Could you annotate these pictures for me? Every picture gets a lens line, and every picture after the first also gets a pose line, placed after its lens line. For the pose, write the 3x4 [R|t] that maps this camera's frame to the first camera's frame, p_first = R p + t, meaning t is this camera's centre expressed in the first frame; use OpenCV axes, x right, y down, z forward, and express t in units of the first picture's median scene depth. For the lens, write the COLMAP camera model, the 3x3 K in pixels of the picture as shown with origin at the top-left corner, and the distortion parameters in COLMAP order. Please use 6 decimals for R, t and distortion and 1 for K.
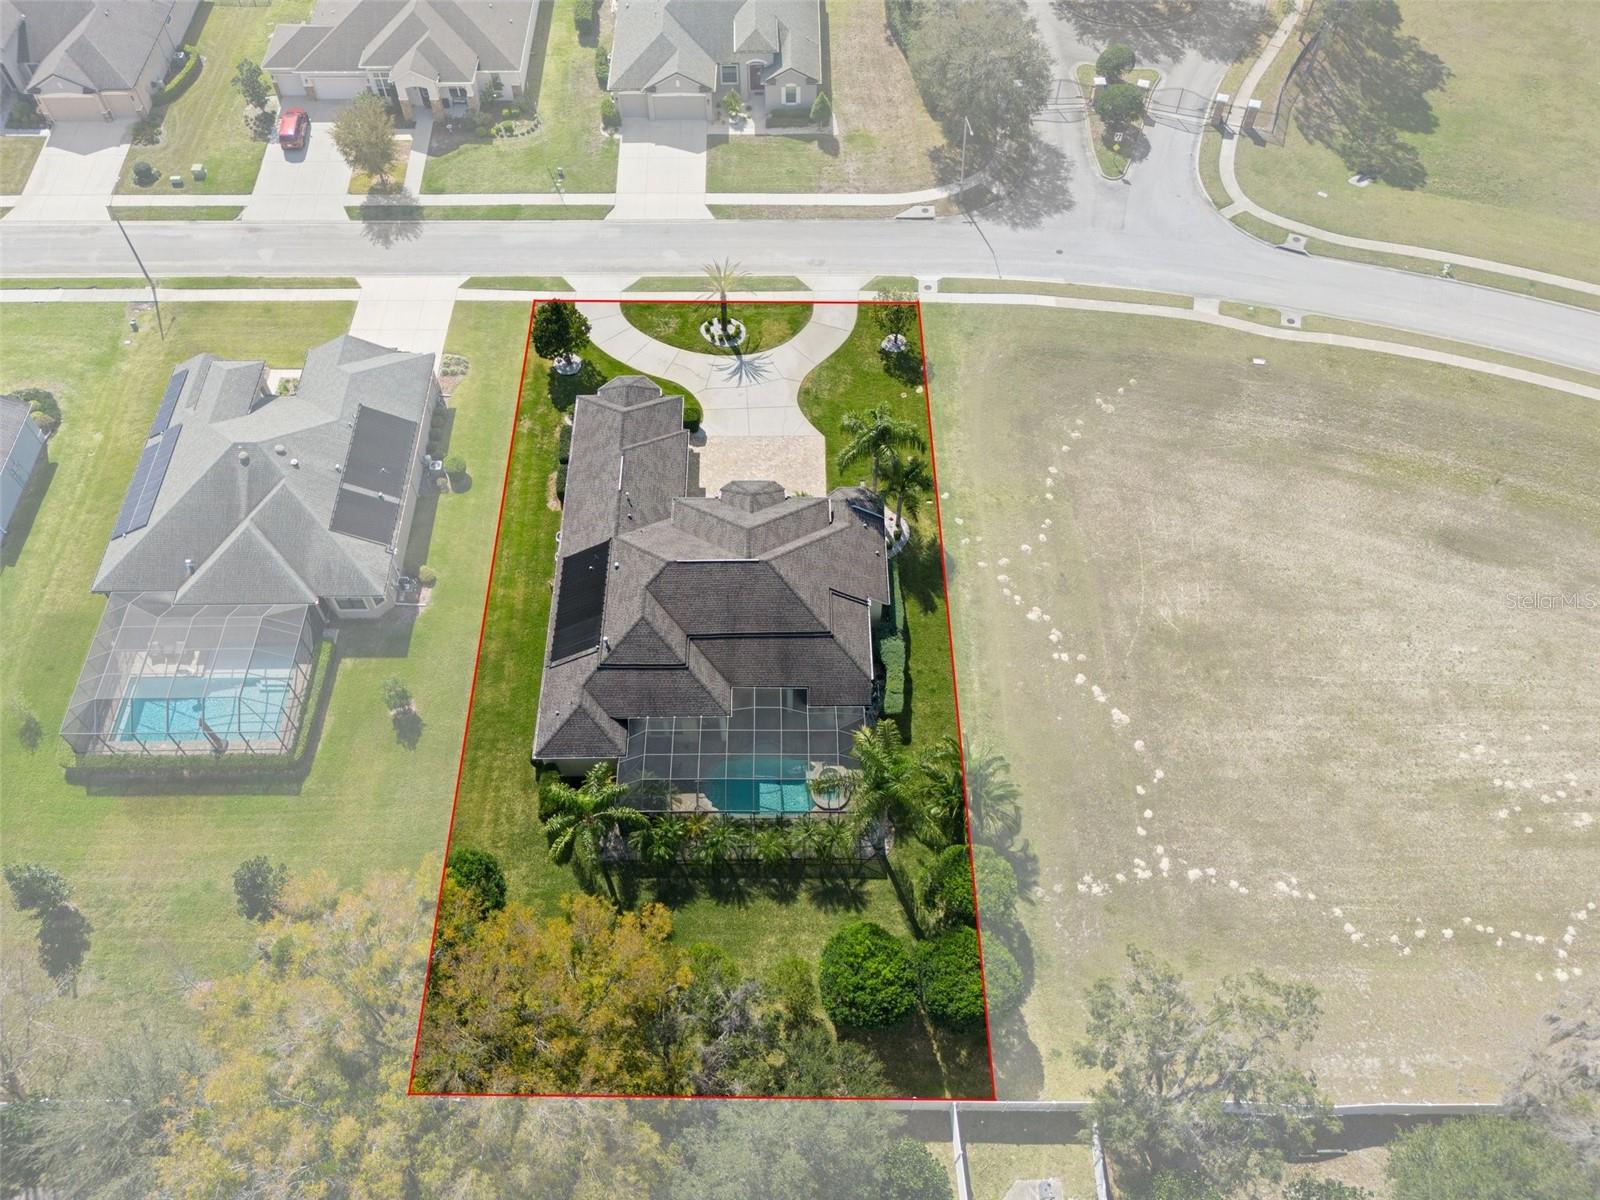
lens RADIAL K [[1318.0, 0, 785.2], [0, 1318.0, 611.8], [0, 0, 1]] dist [0.044775, -0.068734]
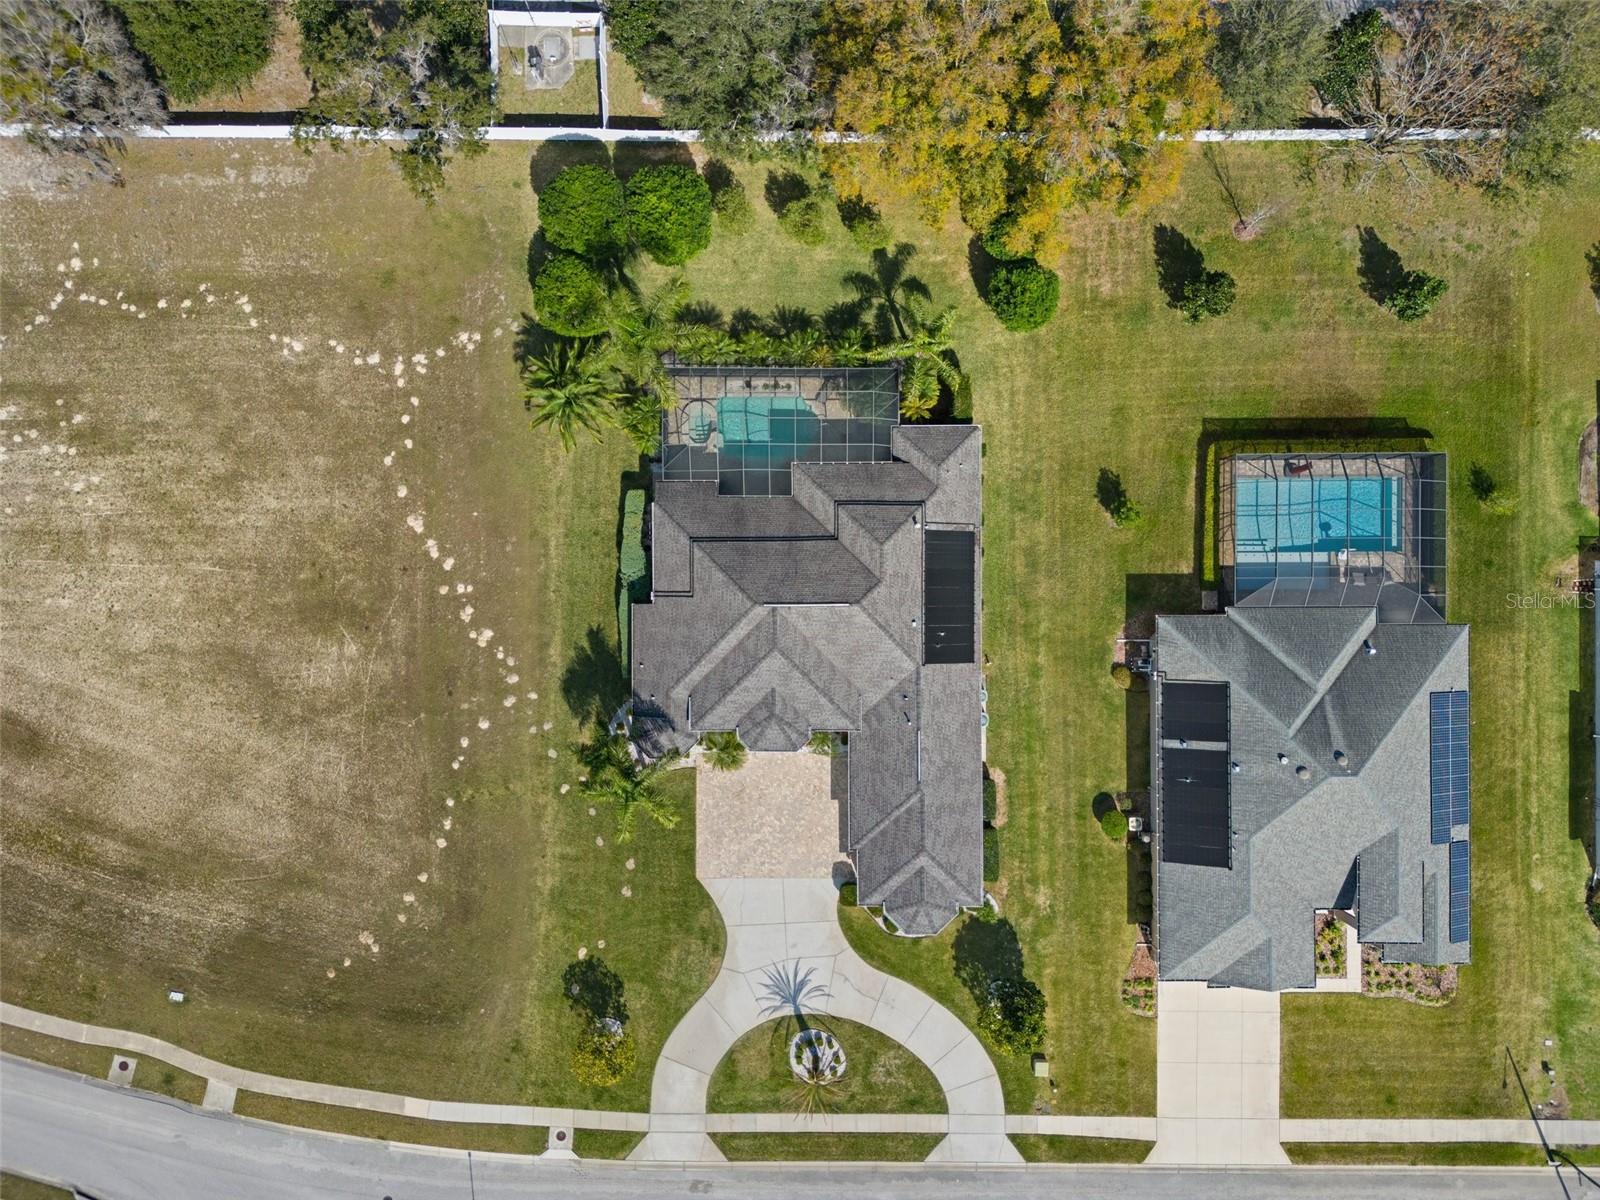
lens RADIAL K [[1318.0, 0, 788.3], [0, 1318.0, 593.1], [0, 0, 1]] dist [0.044775, -0.068734]
pose [[-0.999821, -0.001751, 0.018823, -0.051830], [0.012441, -0.810633, 0.585422, -0.541896], [0.014233, 0.585551, 0.810510, 0.202139]]
